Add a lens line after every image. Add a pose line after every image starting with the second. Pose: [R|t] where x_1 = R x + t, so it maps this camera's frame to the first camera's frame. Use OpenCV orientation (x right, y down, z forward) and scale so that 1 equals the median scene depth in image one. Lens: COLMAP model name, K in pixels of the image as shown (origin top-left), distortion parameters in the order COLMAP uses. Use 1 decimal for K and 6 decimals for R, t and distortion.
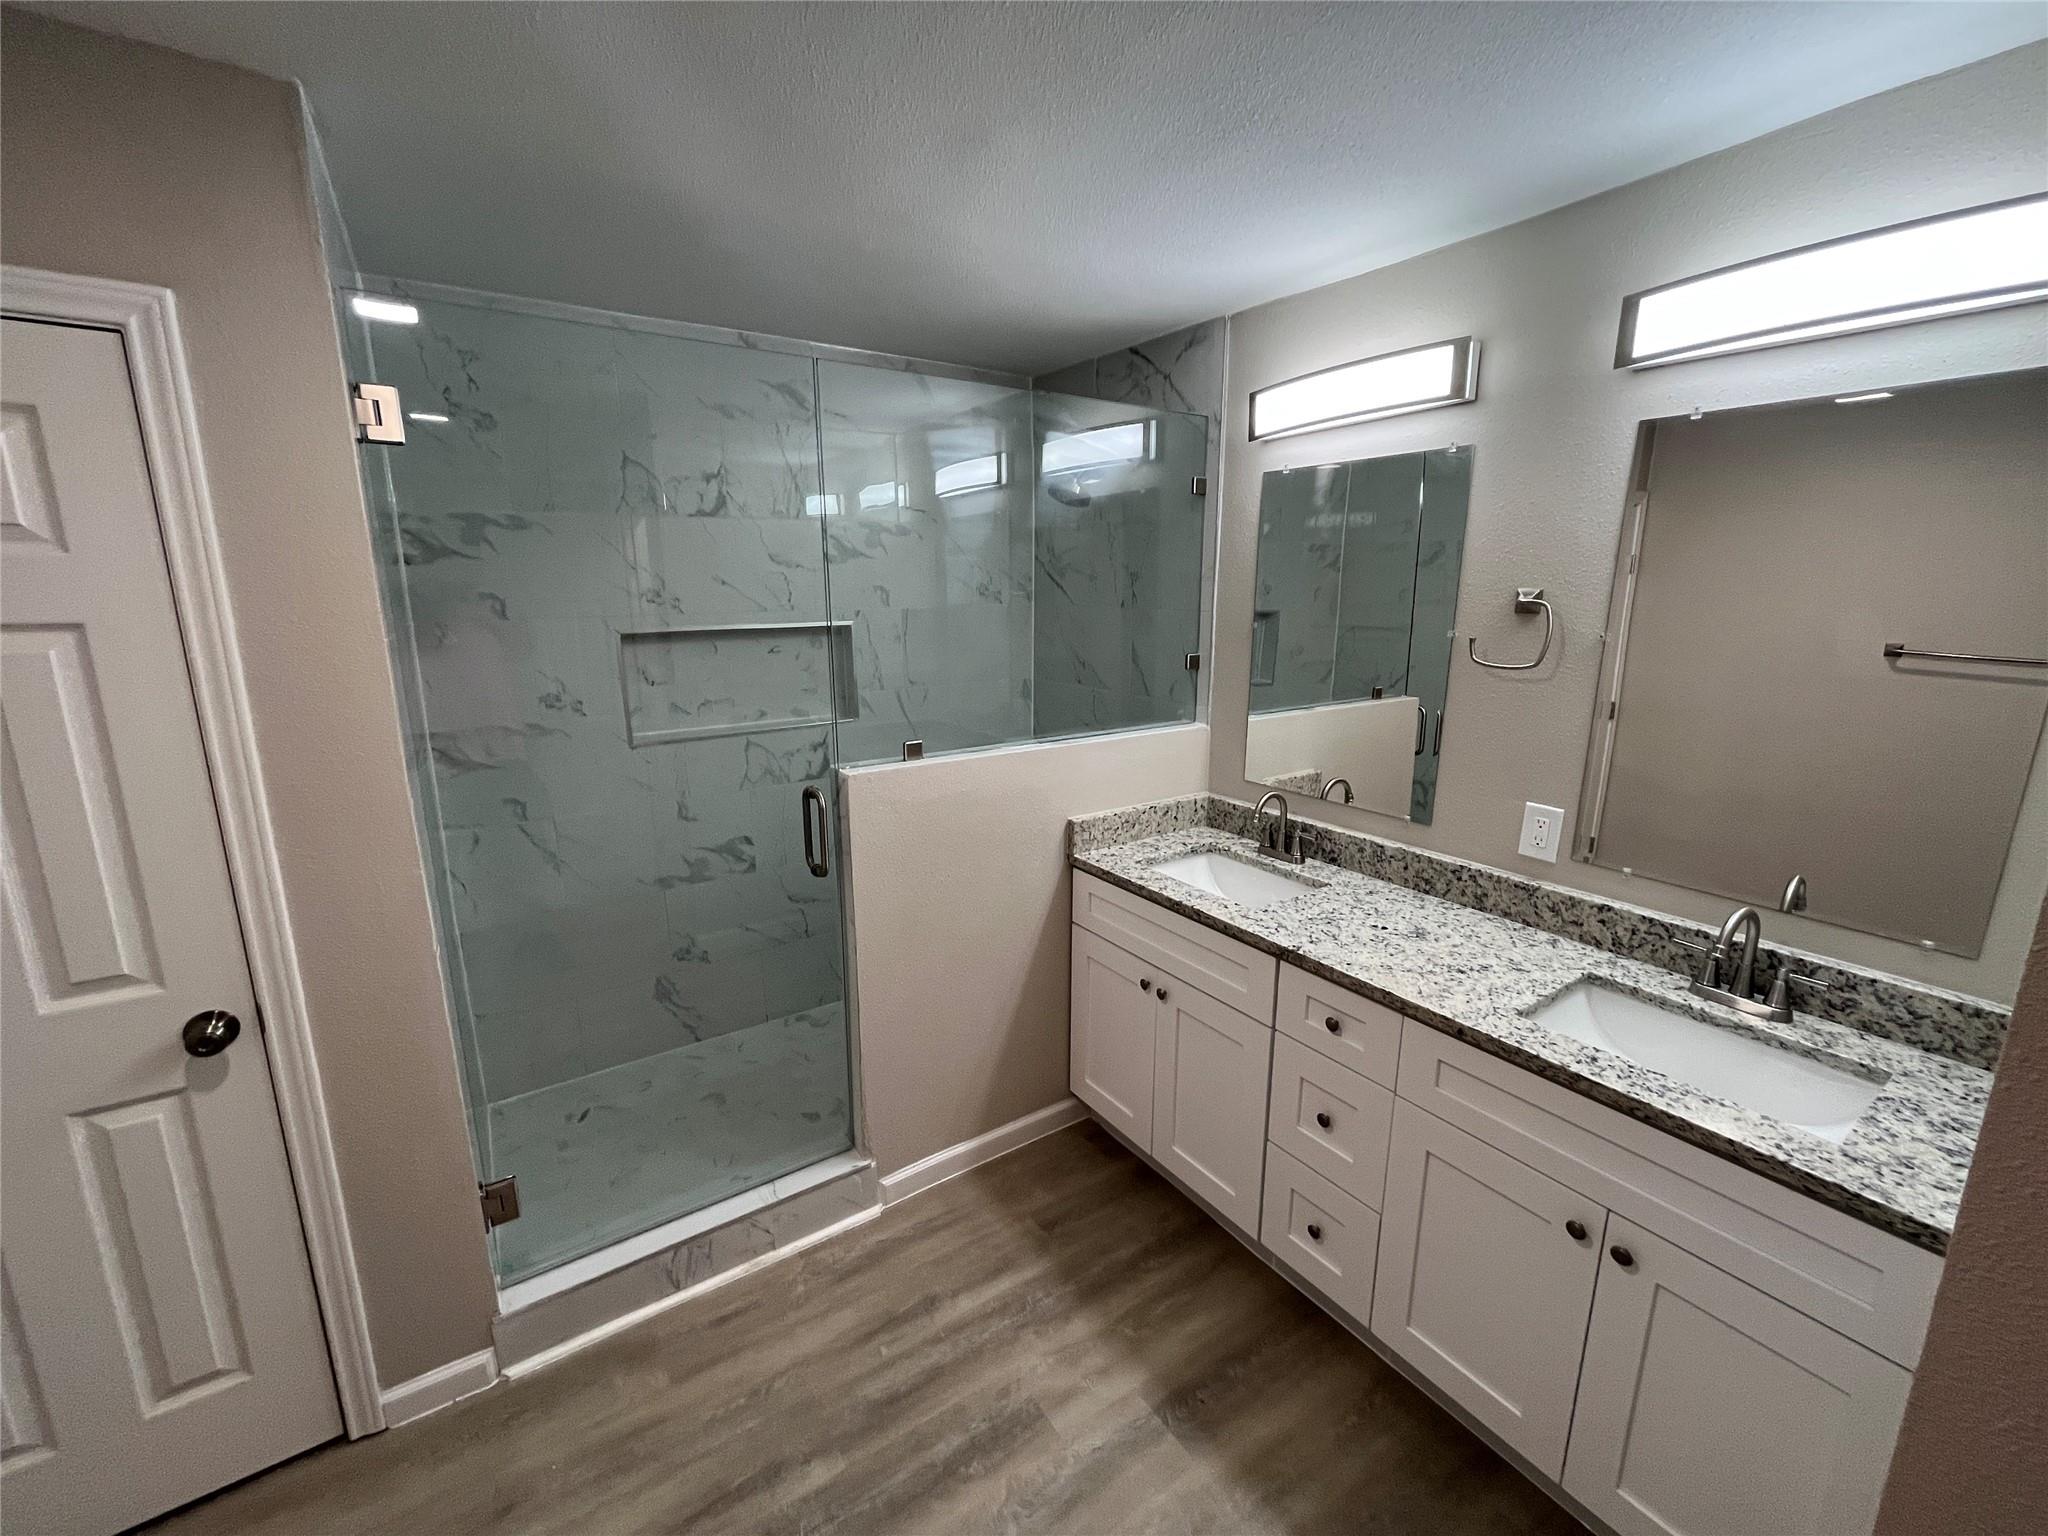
lens RADIAL K [[859.0, 0, 1024.4], [0, 859.0, 772.6], [0, 0, 1]] dist [0.009124, -0.000253]
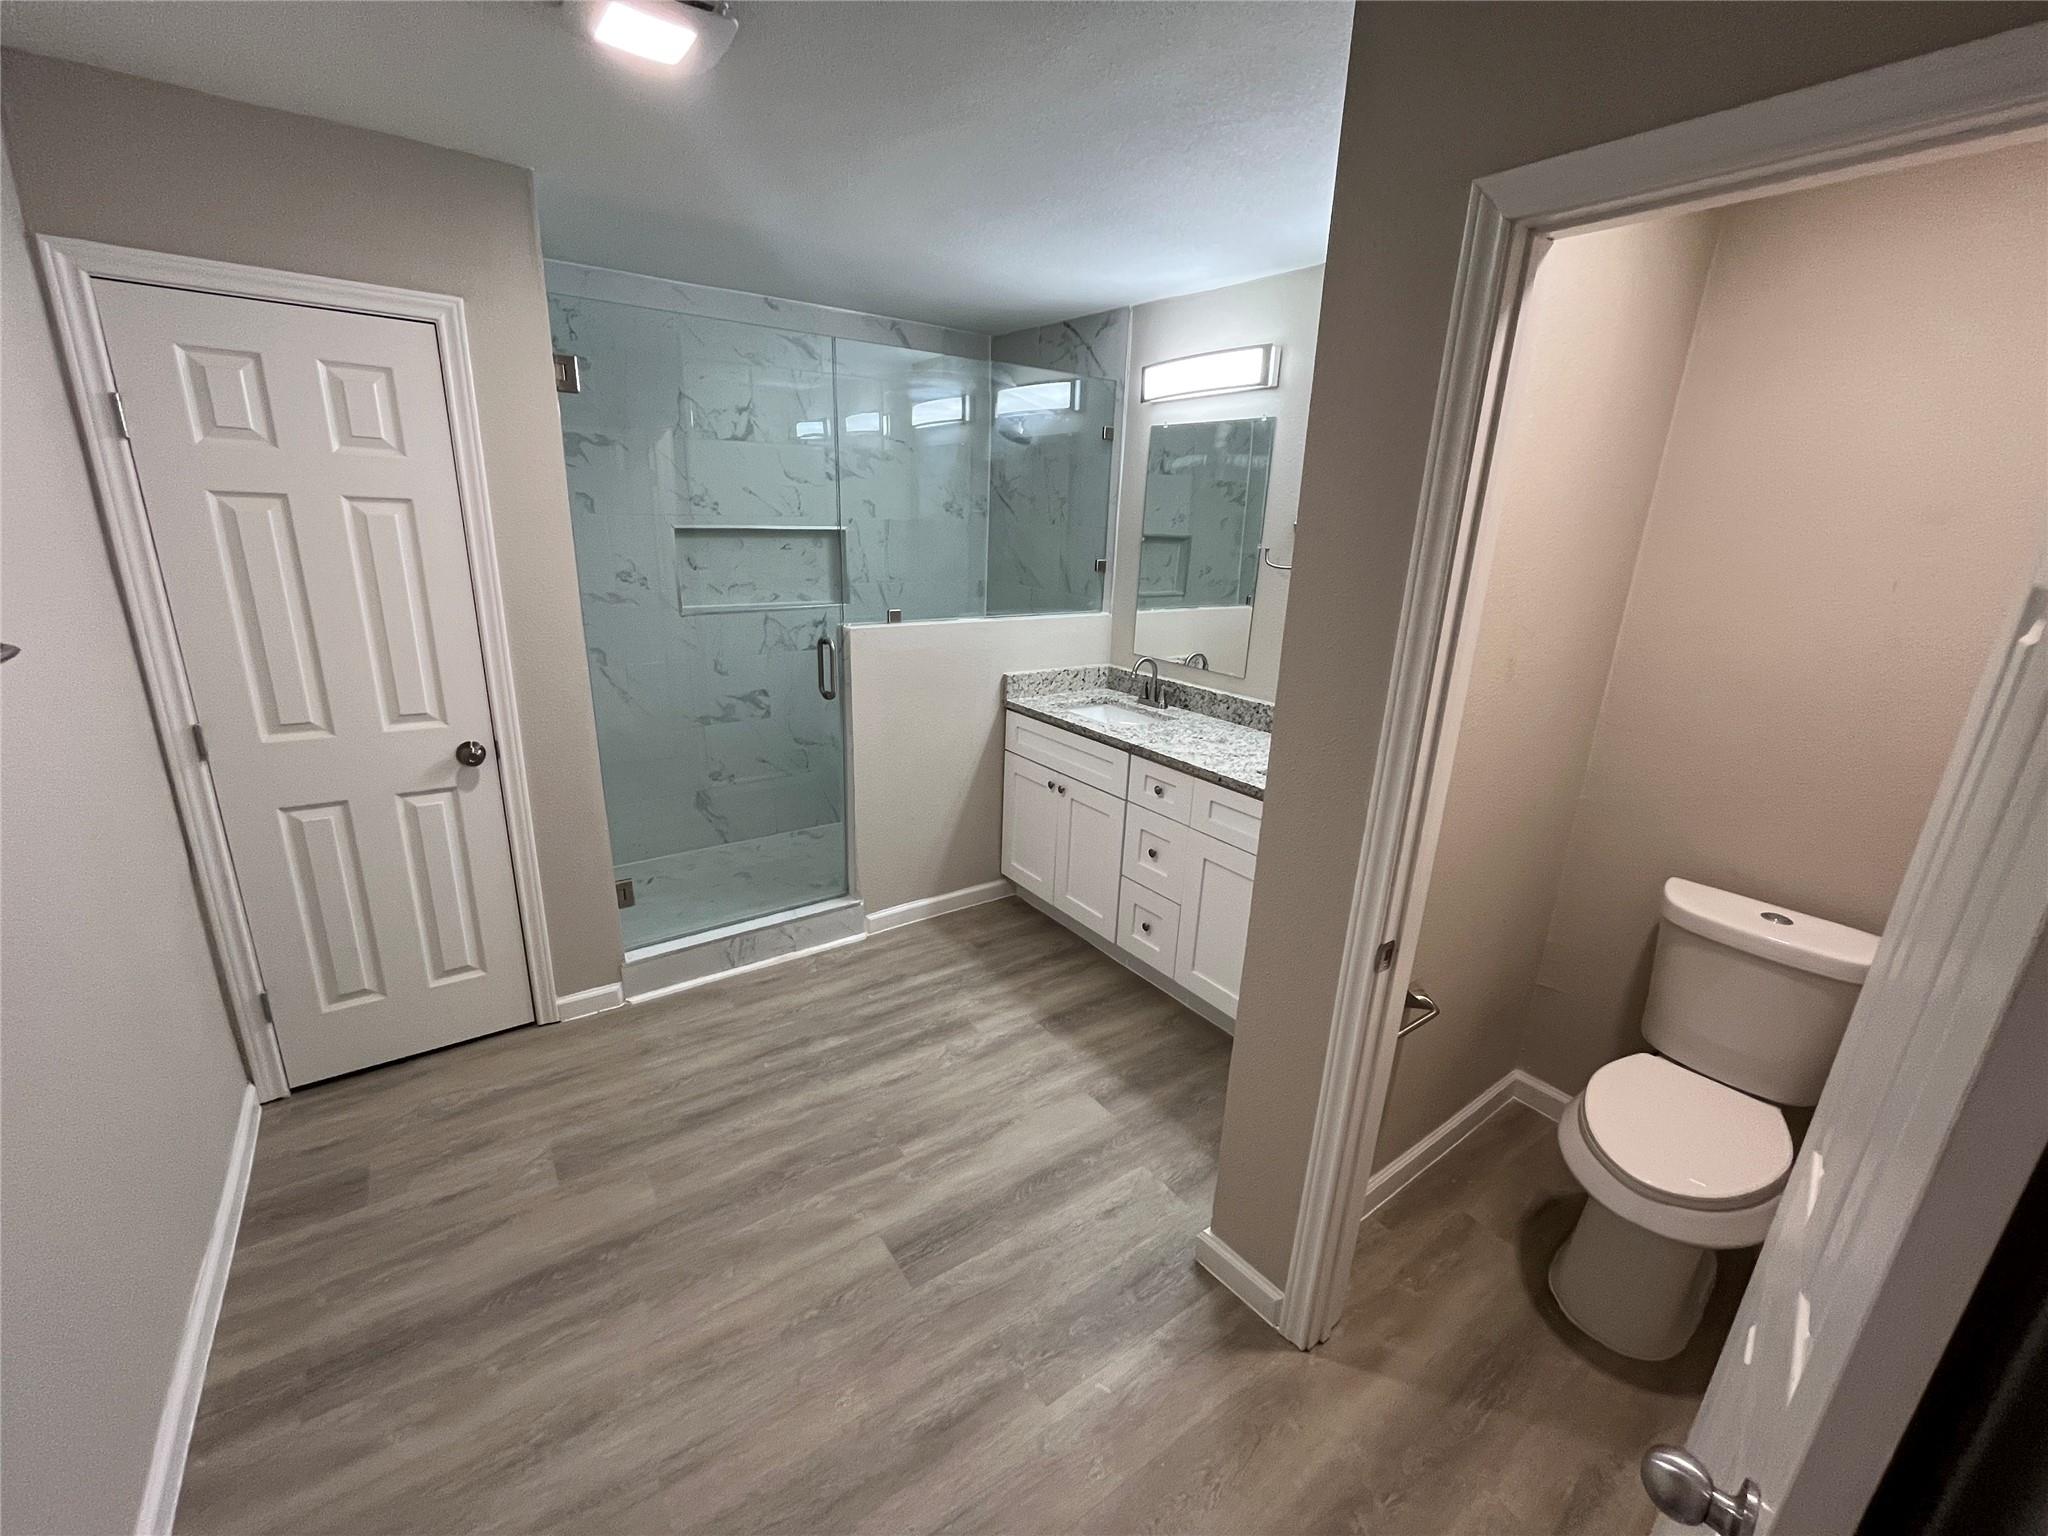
lens RADIAL K [[859.0, 0, 1024.4], [0, 859.0, 772.6], [0, 0, 1]] dist [0.009124, -0.000253]
pose [[0.998867, 0.027401, 0.038913, 0.037191], [-0.030418, 0.996395, 0.079191, 0.109396], [-0.036603, -0.080285, 0.996100, -0.441266]]
